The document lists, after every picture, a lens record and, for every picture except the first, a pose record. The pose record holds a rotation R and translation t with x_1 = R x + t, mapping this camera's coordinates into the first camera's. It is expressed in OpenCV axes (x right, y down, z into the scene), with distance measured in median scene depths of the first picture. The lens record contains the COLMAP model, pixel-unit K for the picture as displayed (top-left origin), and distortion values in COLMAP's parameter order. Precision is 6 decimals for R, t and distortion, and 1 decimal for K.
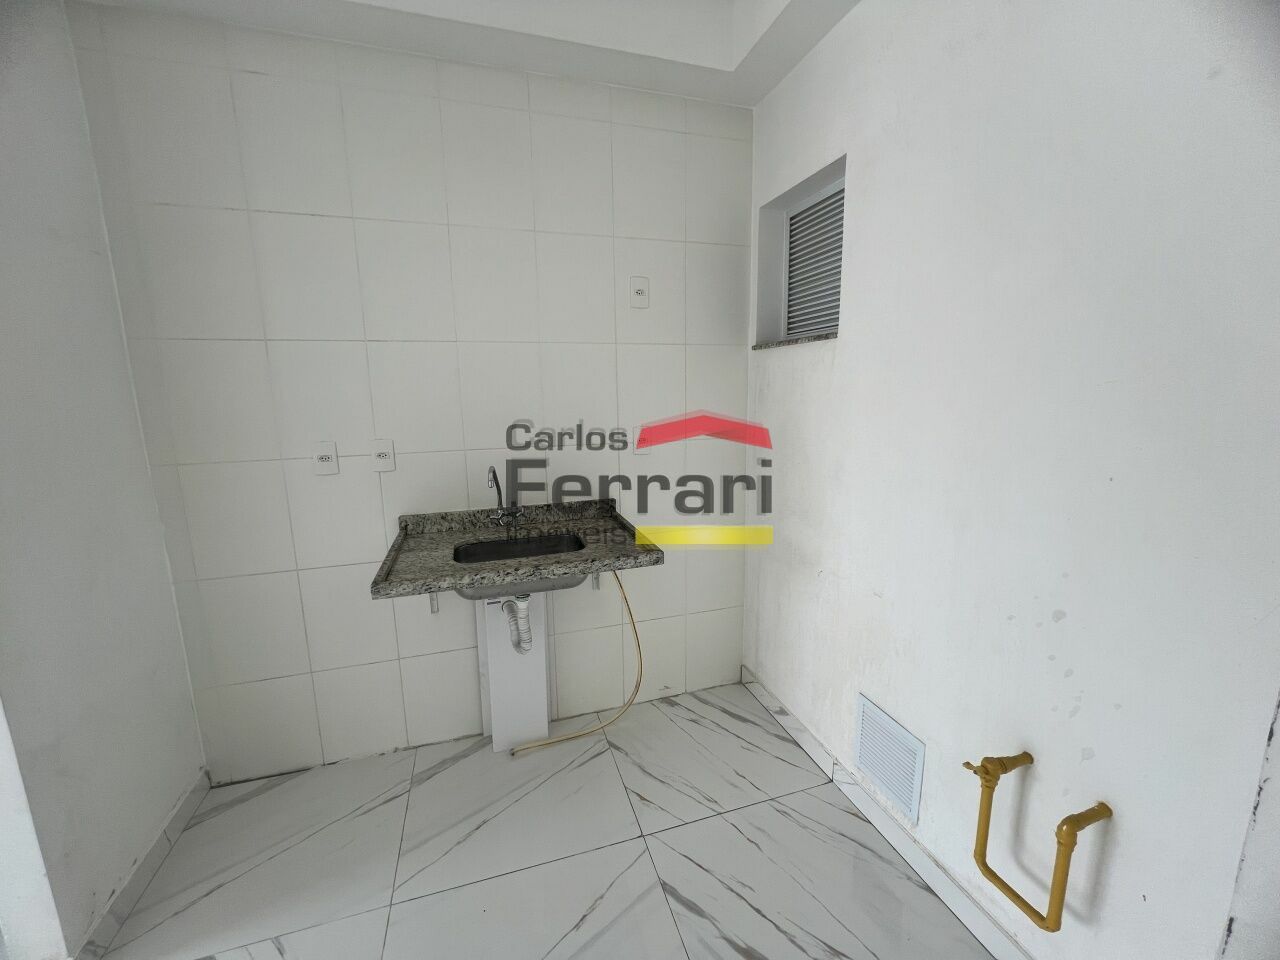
lens RADIAL K [[513.4, 0, 640.3], [0, 513.4, 479.1], [0, 0, 1]] dist [0.000129, 0.000161]
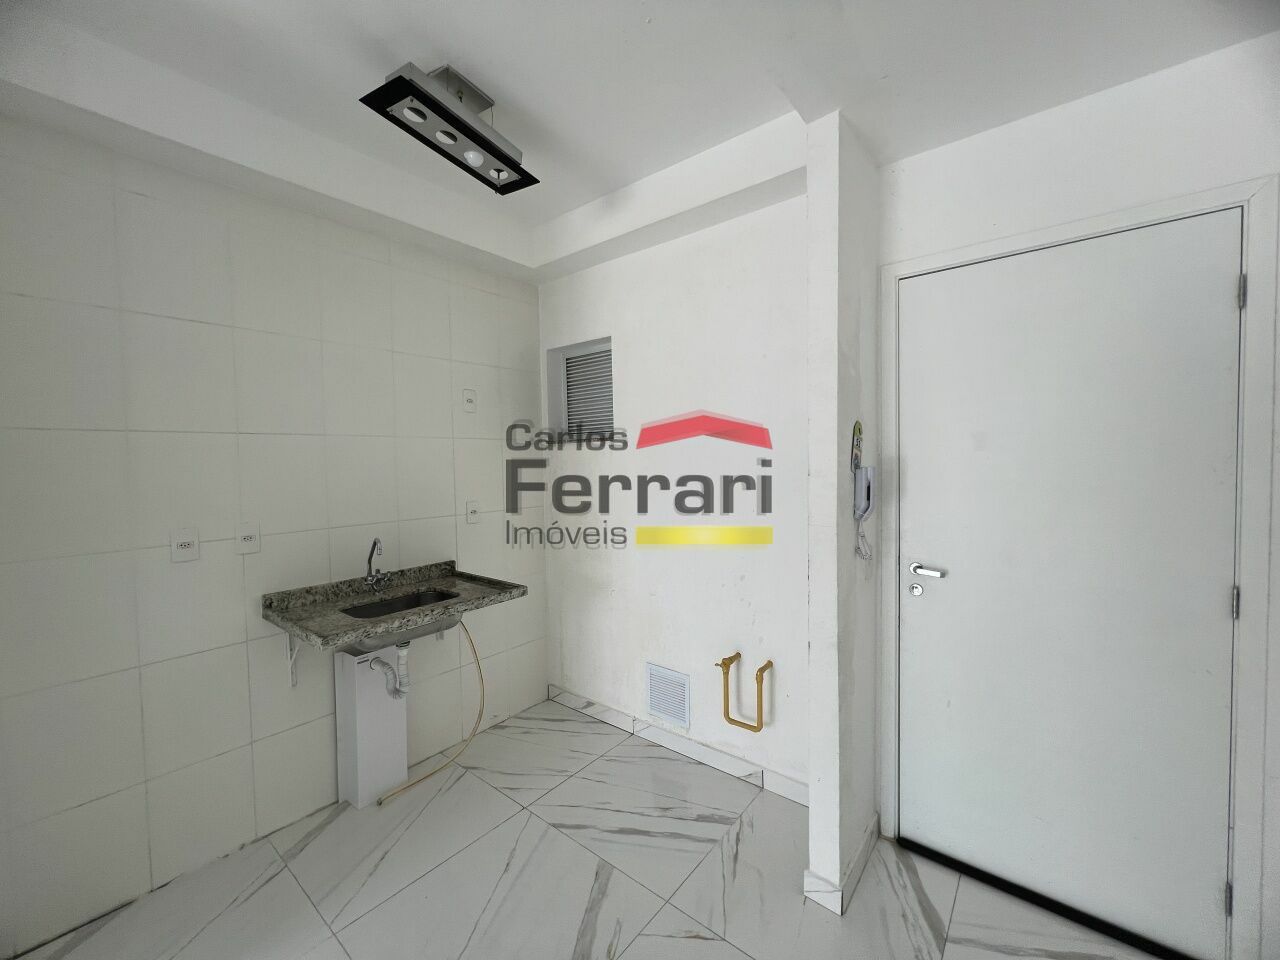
lens RADIAL K [[513.4, 0, 645.3], [0, 513.4, 477.9], [0, 0, 1]] dist [0.000129, 0.000161]
pose [[0.827230, -0.020362, 0.561495, -0.399752], [0.103417, 0.987787, -0.116539, 0.037866], [-0.552264, 0.154472, 0.819233, -0.330786]]
